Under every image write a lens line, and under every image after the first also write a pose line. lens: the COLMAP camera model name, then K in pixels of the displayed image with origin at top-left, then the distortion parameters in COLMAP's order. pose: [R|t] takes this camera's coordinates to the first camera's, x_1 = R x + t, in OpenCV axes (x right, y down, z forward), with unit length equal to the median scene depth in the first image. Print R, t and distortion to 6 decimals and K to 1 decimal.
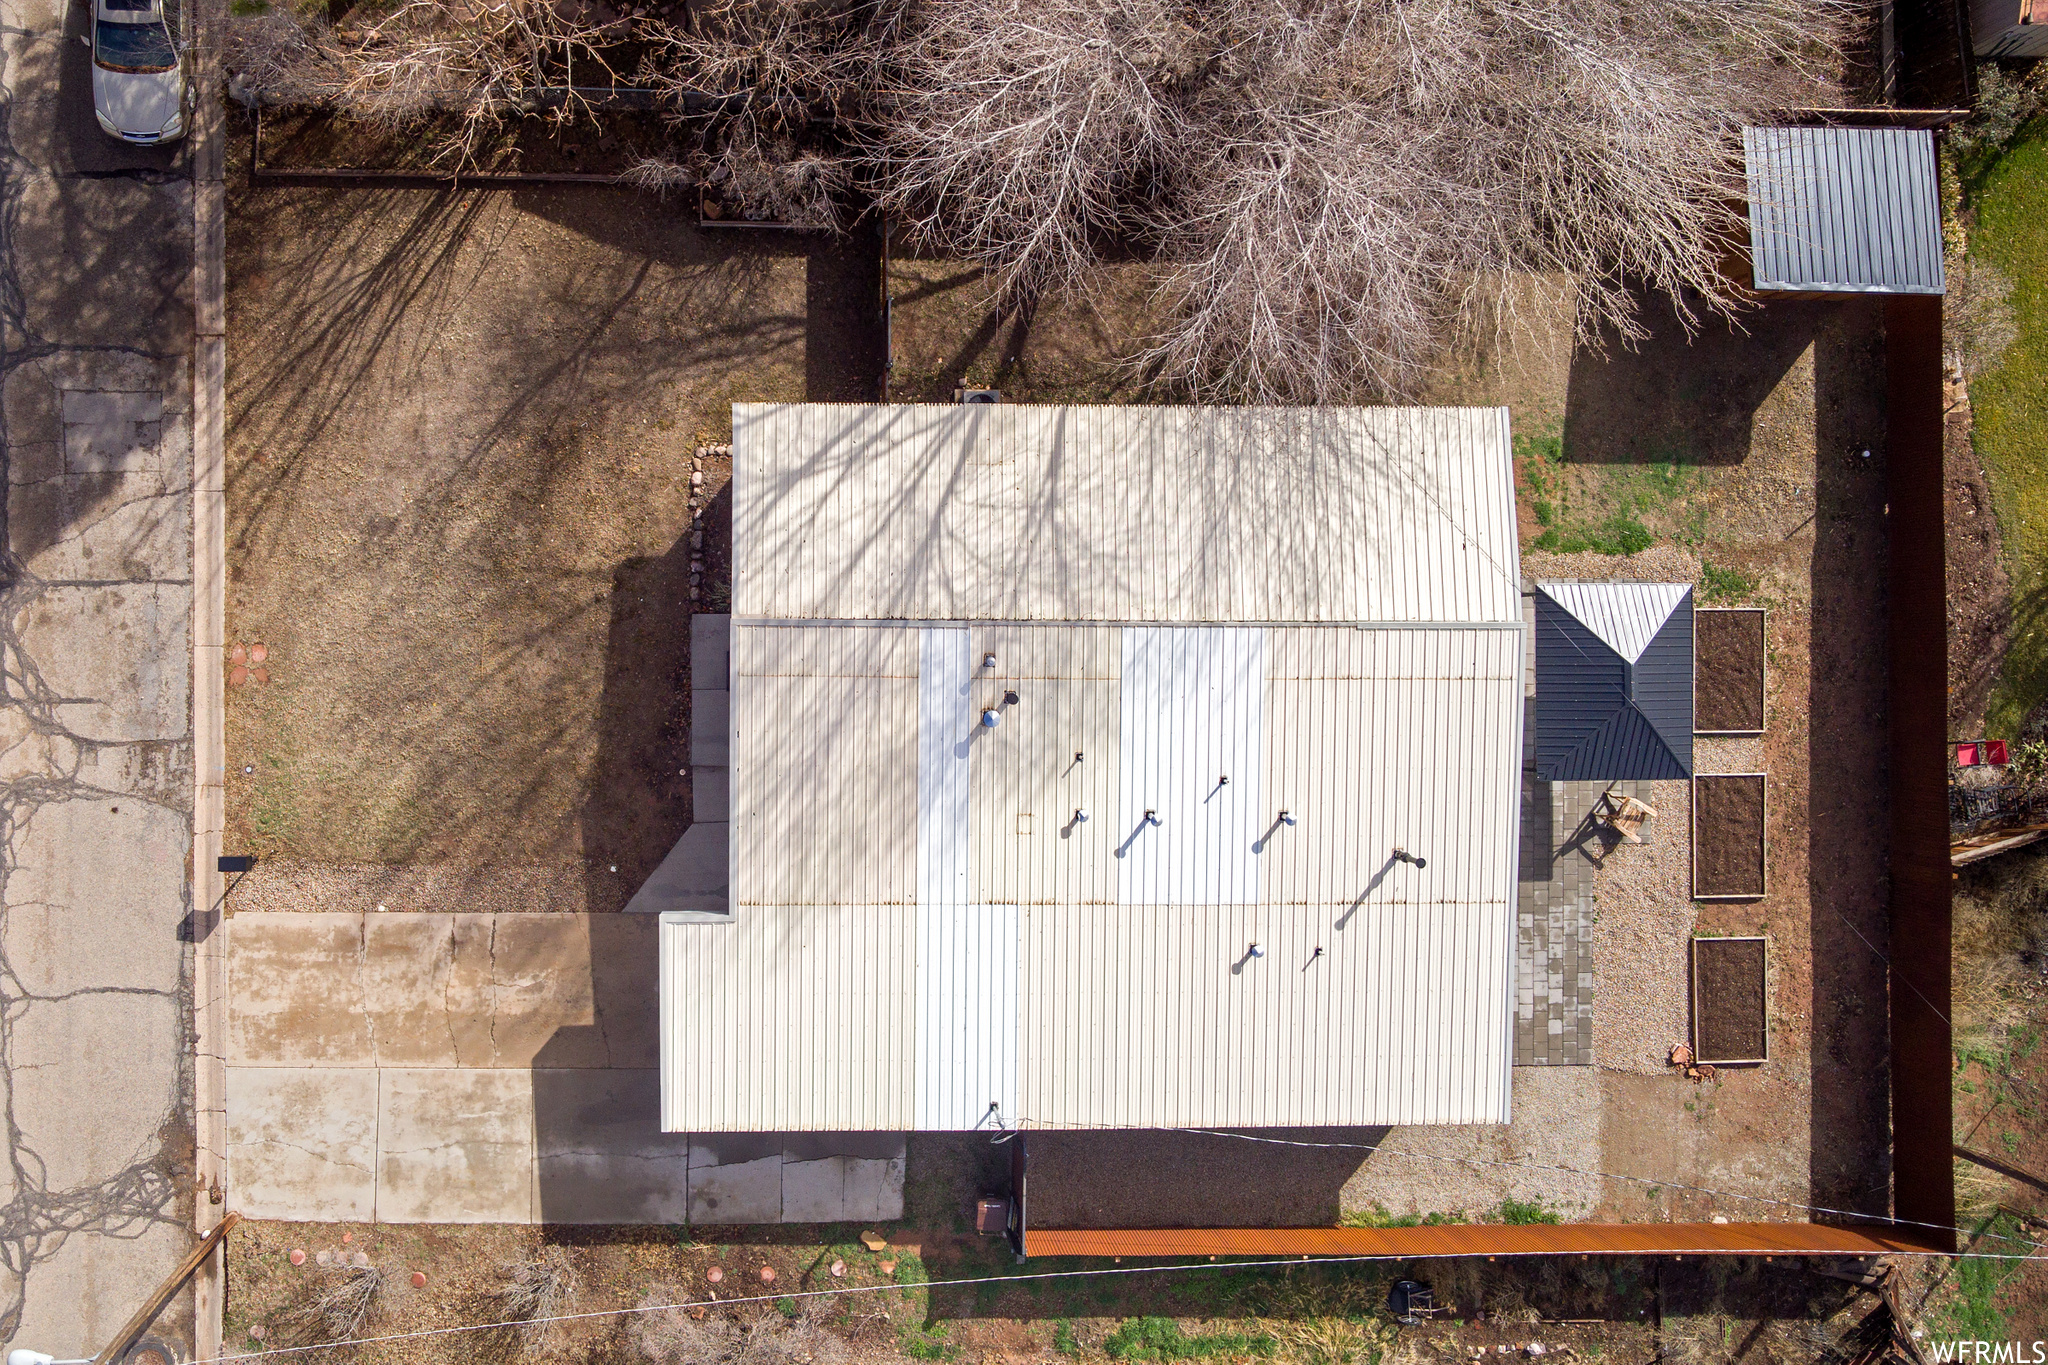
lens RADIAL K [[1507.6, 0, 1024.0], [0, 1507.6, 682.5], [0, 0, 1]] dist [-0.037735, 0.034268]
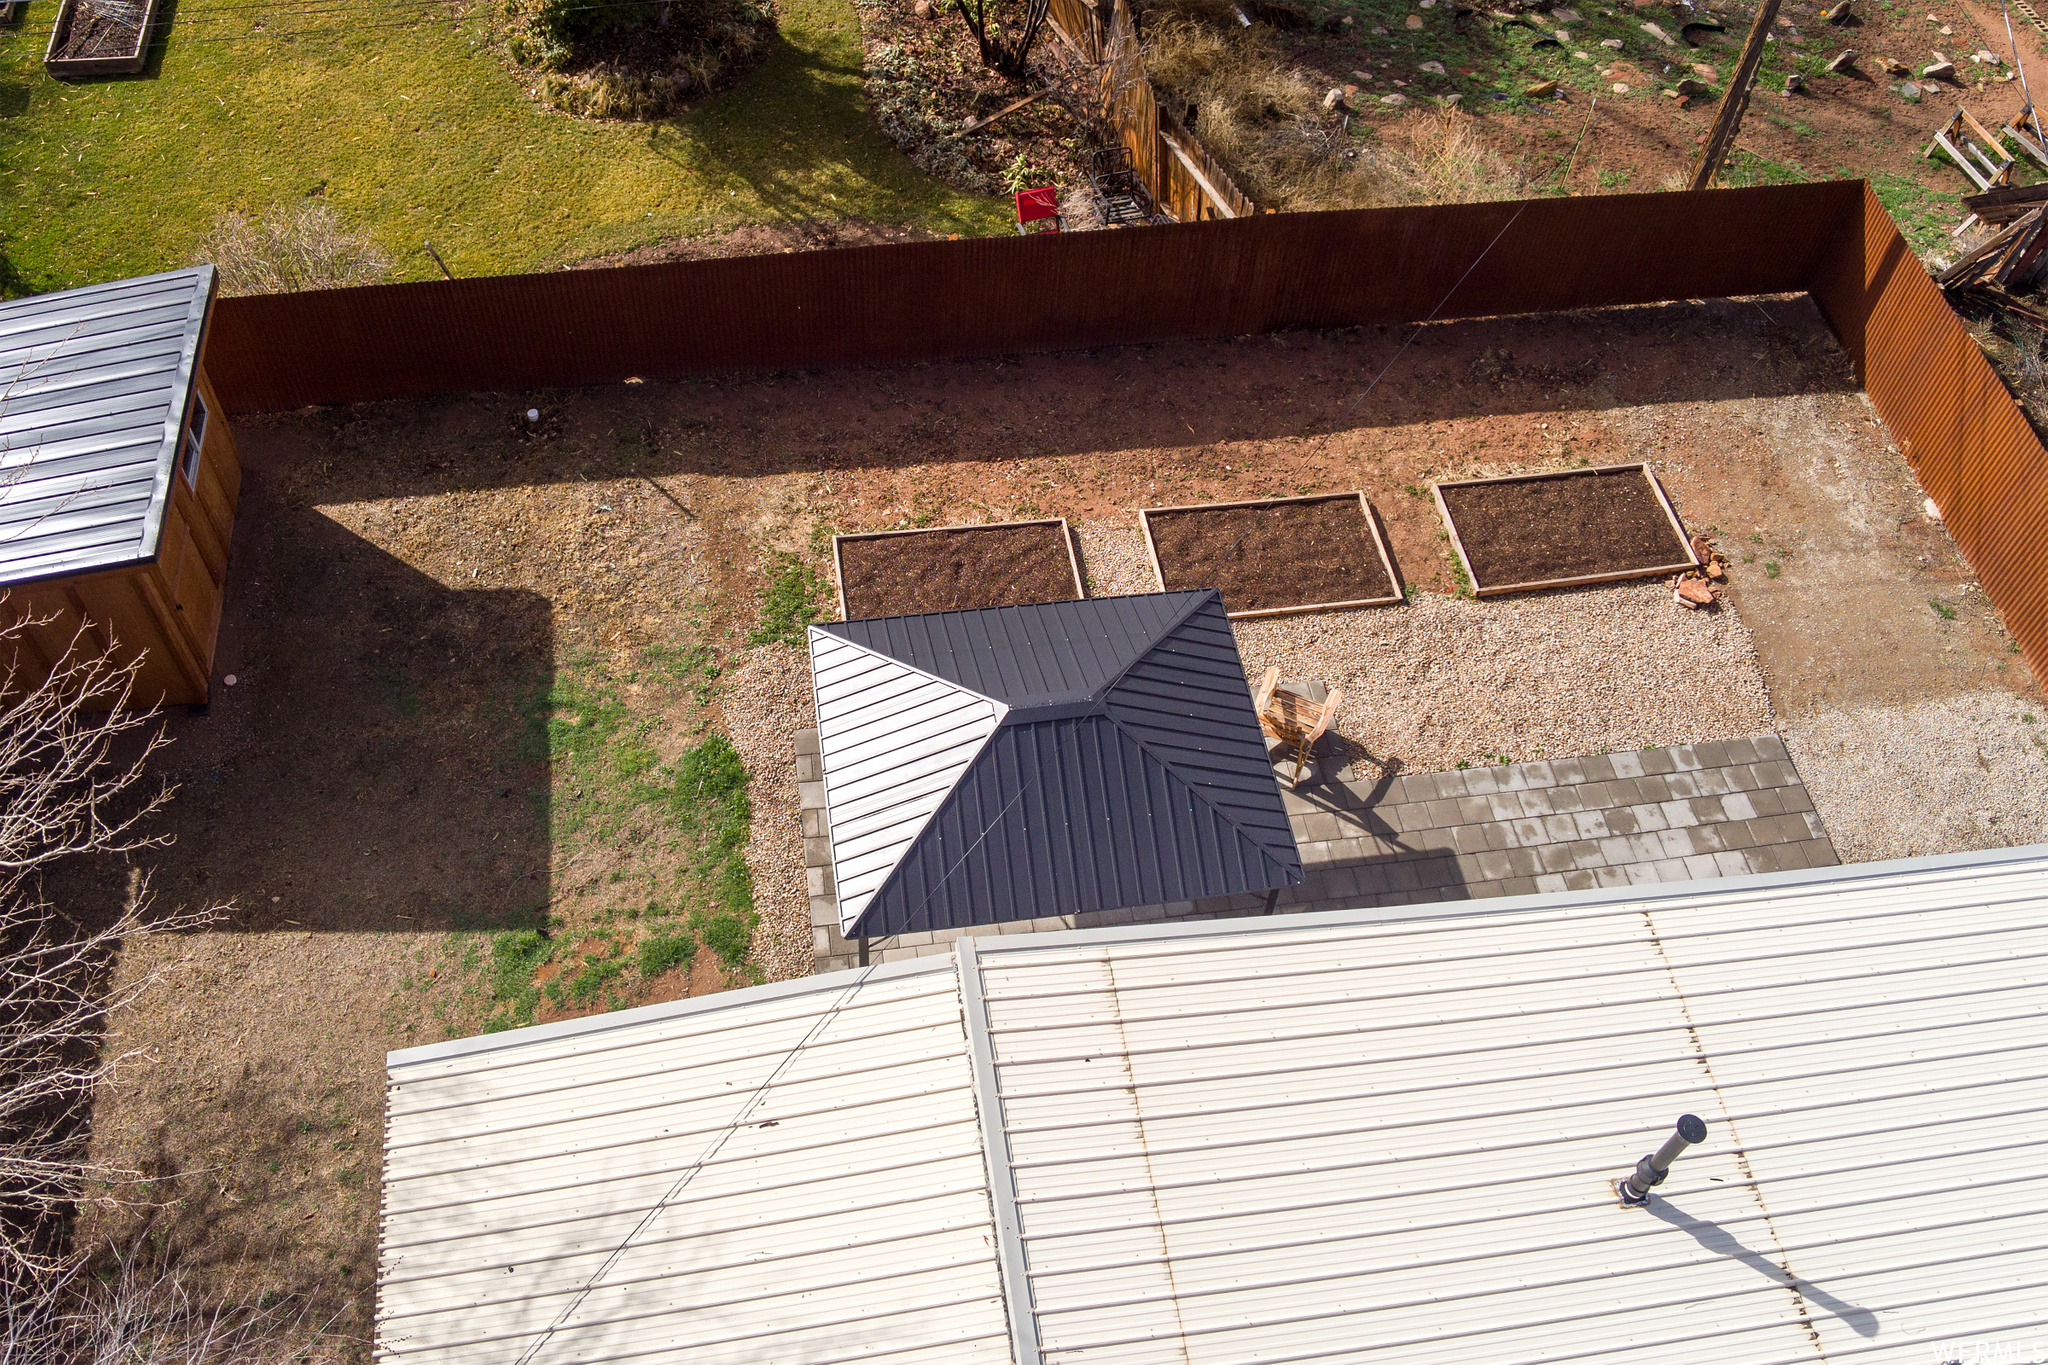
lens RADIAL K [[1691.7, 0, 1024.0], [0, 1691.7, 682.5], [0, 0, 1]] dist [-0.061188, -0.010511]
pose [[-0.143036, -0.859356, 0.490966, 0.152157], [0.988087, -0.095529, 0.120657, -0.059427], [-0.056786, 0.502375, 0.862783, 0.512134]]
